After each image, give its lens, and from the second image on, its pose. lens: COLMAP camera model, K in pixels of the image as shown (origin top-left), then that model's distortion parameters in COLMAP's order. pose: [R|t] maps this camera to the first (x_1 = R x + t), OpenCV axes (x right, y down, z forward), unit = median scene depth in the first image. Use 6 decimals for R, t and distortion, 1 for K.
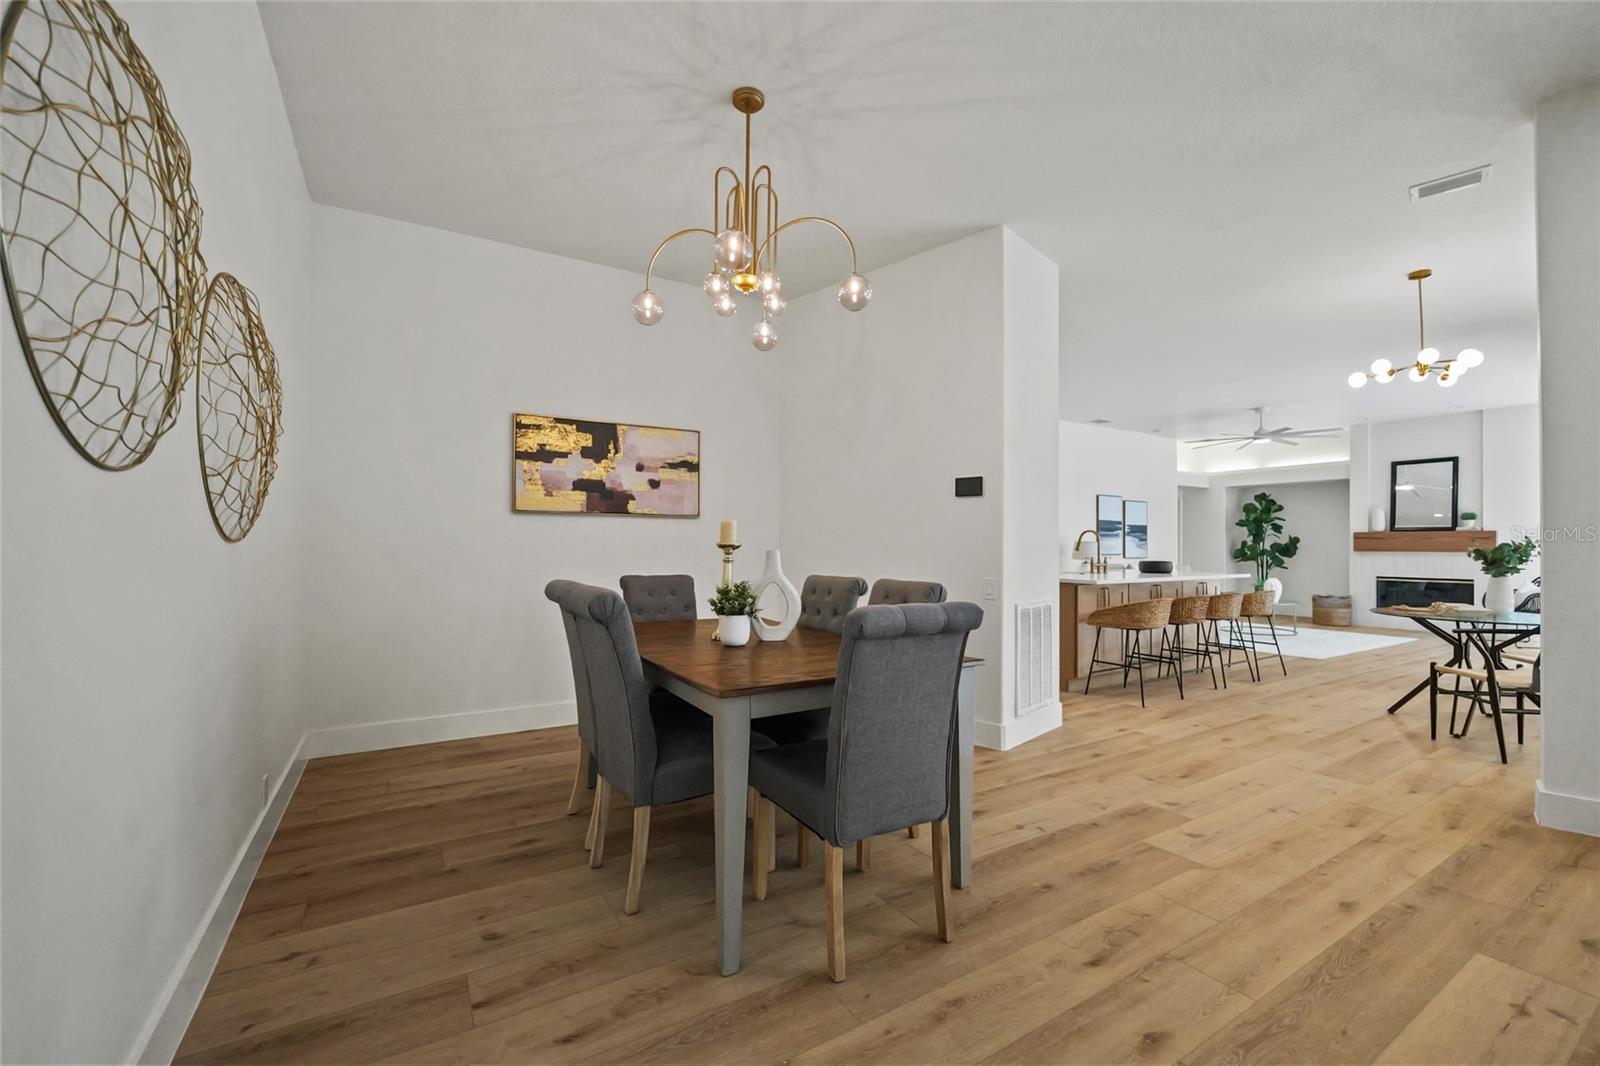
lens RADIAL K [[656.5, 0, 804.2], [0, 656.5, 543.8], [0, 0, 1]] dist [-0.011072, 0.000486]
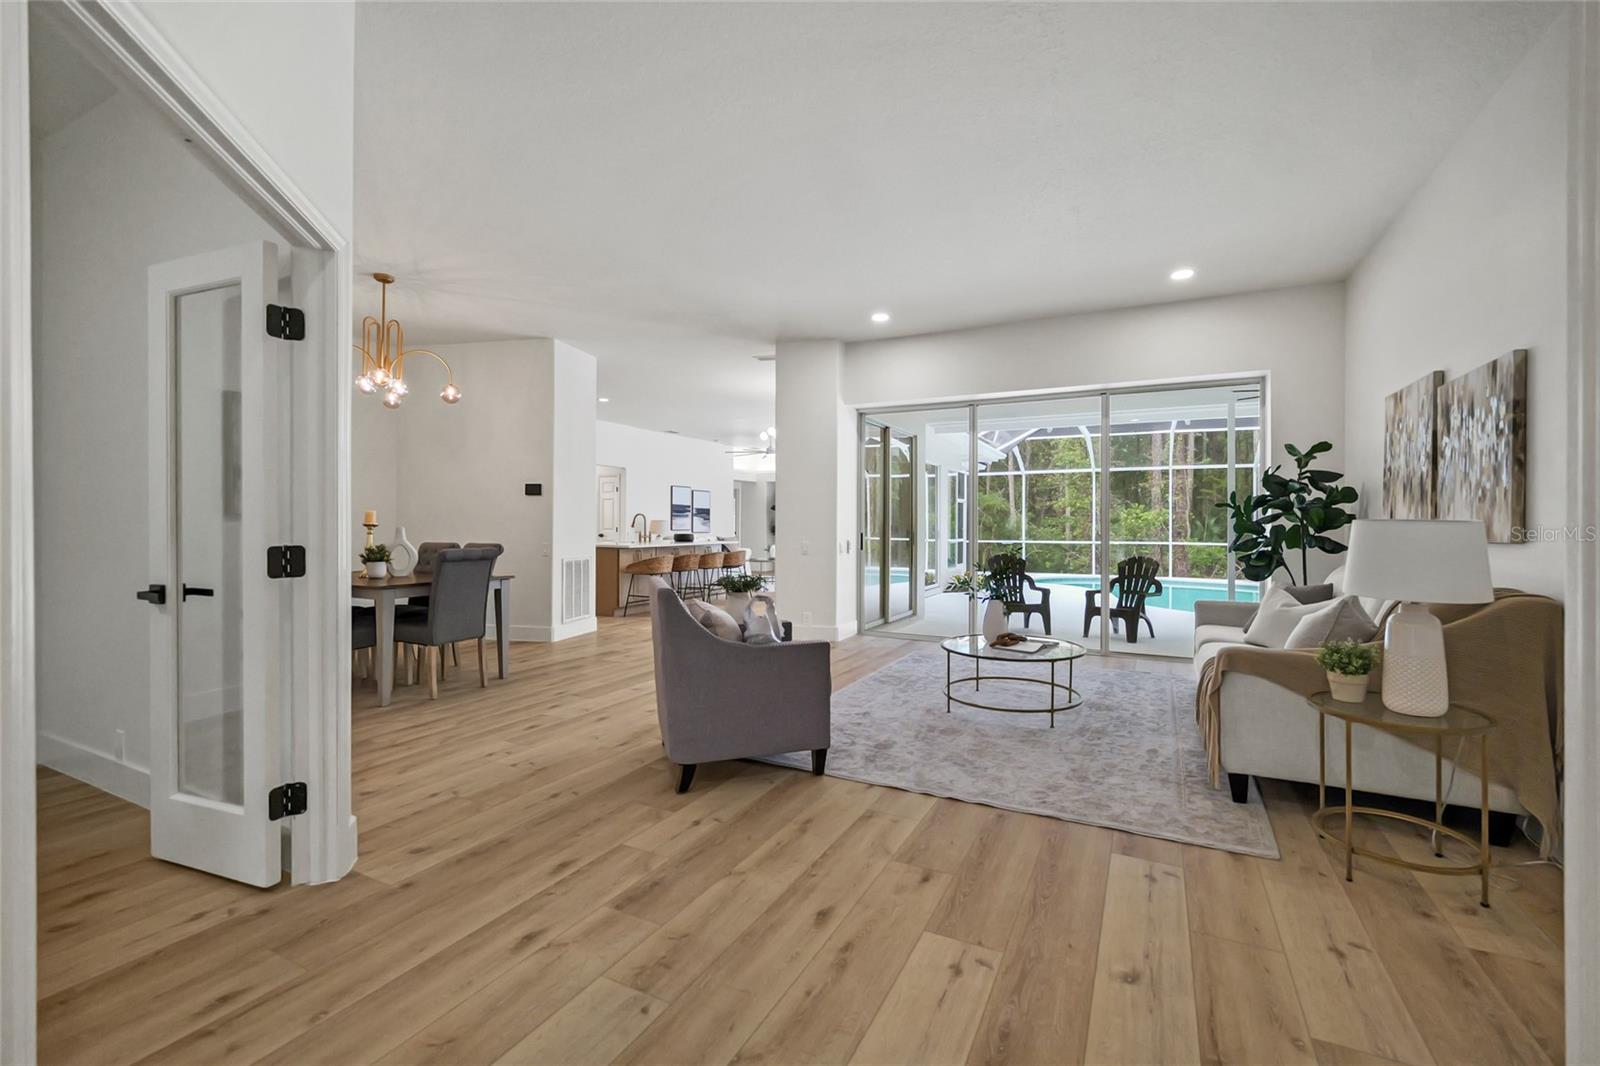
lens RADIAL K [[656.5, 0, 826.5], [0, 656.5, 518.0], [0, 0, 1]] dist [-0.011072, 0.000486]
pose [[0.845053, 0.002140, 0.534678, -0.010318], [0.000211, 0.999991, -0.004335, -0.006359], [-0.534683, 0.003776, 0.845044, -0.775779]]
